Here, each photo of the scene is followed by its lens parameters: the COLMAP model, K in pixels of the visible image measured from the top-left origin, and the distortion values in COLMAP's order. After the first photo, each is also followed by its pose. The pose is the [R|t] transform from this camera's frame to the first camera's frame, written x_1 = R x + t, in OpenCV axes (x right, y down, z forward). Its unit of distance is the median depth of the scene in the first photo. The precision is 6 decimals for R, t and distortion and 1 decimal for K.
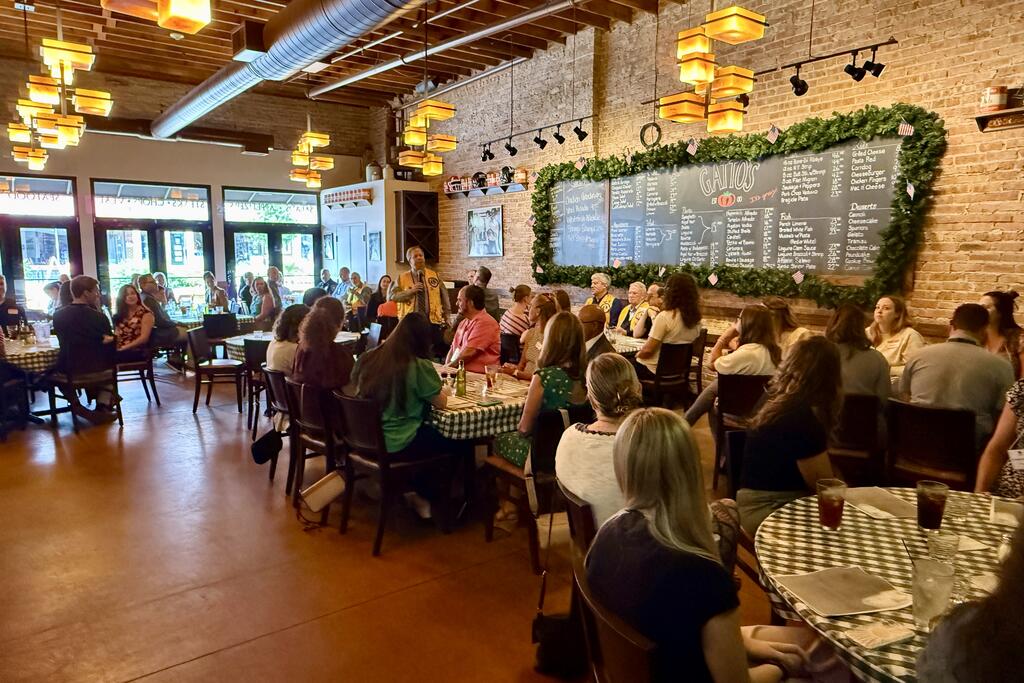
lens RADIAL K [[687.2, 0, 501.2], [0, 687.2, 344.0], [0, 0, 1]] dist [0.006611, 0.003991]
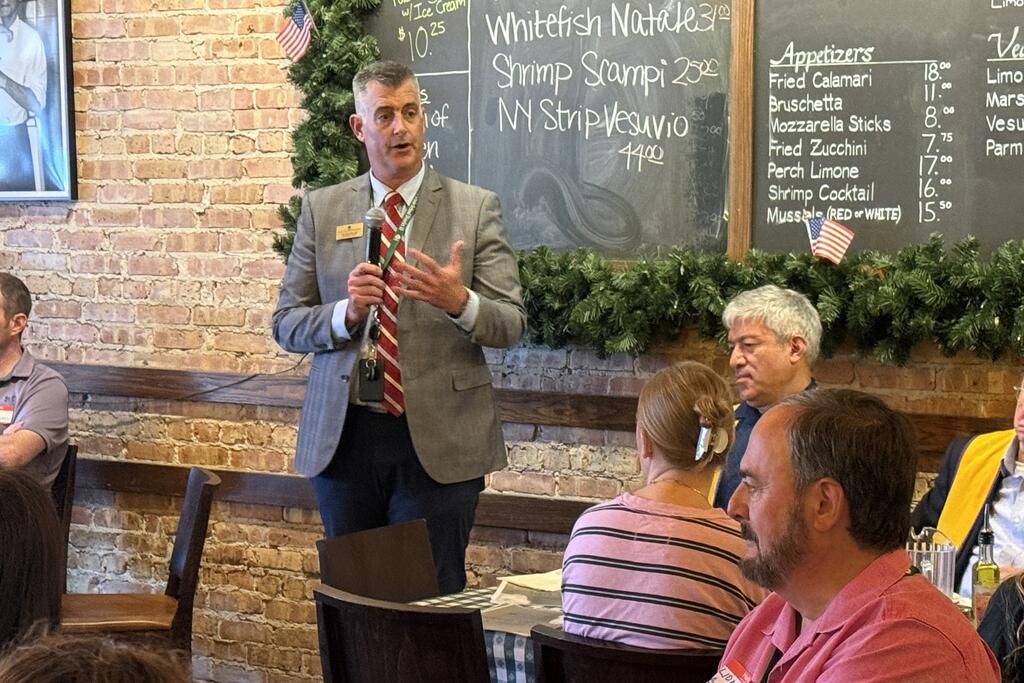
lens RADIAL K [[2469.5, 0, 503.1], [0, 2469.5, 346.6], [0, 0, 1]] dist [0.144253, 0.000000]
pose [[0.918566, -0.015044, 0.394980, -0.259042], [0.043710, 0.997013, -0.063677, -0.049668], [-0.392842, 0.075756, 0.916480, 0.426333]]
